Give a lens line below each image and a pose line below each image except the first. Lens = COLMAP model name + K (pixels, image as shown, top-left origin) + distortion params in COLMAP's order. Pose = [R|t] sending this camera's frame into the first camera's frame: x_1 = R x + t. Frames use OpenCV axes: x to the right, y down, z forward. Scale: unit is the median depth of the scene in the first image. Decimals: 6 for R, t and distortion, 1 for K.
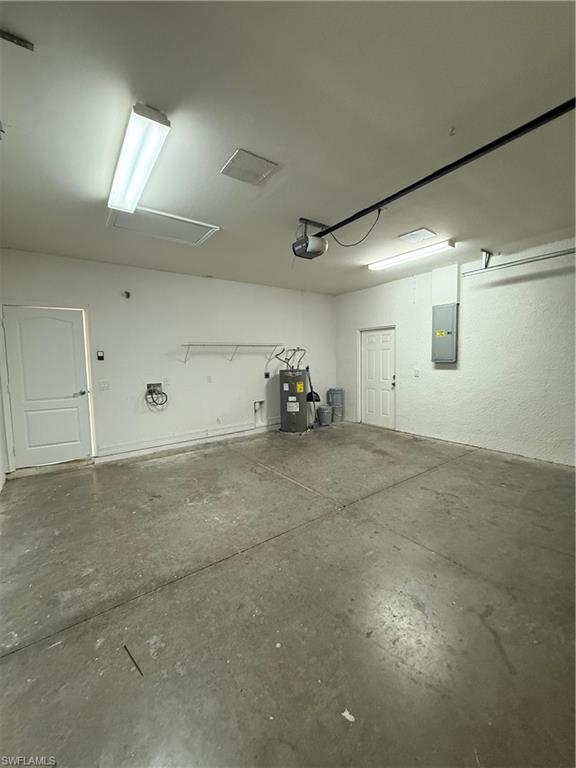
lens RADIAL K [[308.7, 0, 289.3], [0, 308.7, 385.1], [0, 0, 1]] dist [0.002382, 0.000053]
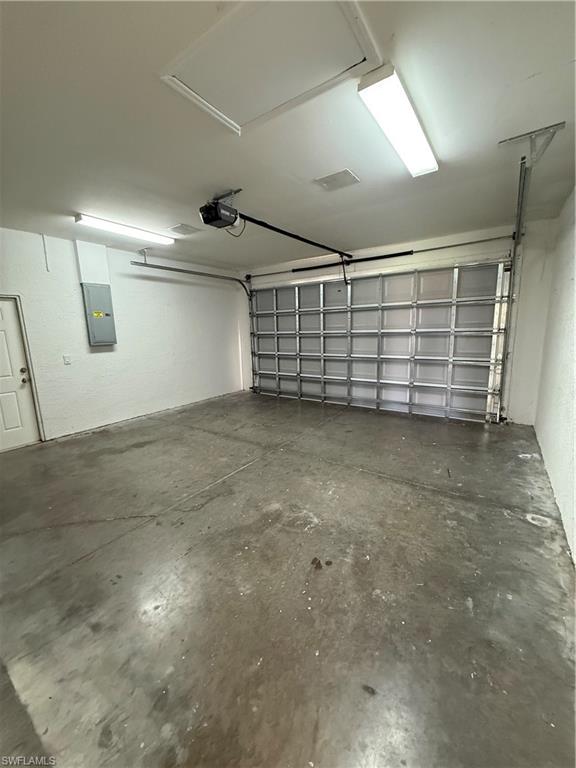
lens RADIAL K [[308.7, 0, 288.5], [0, 308.7, 382.1], [0, 0, 1]] dist [0.002382, 0.000053]
pose [[-0.332069, -0.134677, 0.933591, -0.973813], [0.111316, 0.977243, 0.180569, -0.110102], [-0.936664, 0.163885, -0.309520, 1.235367]]
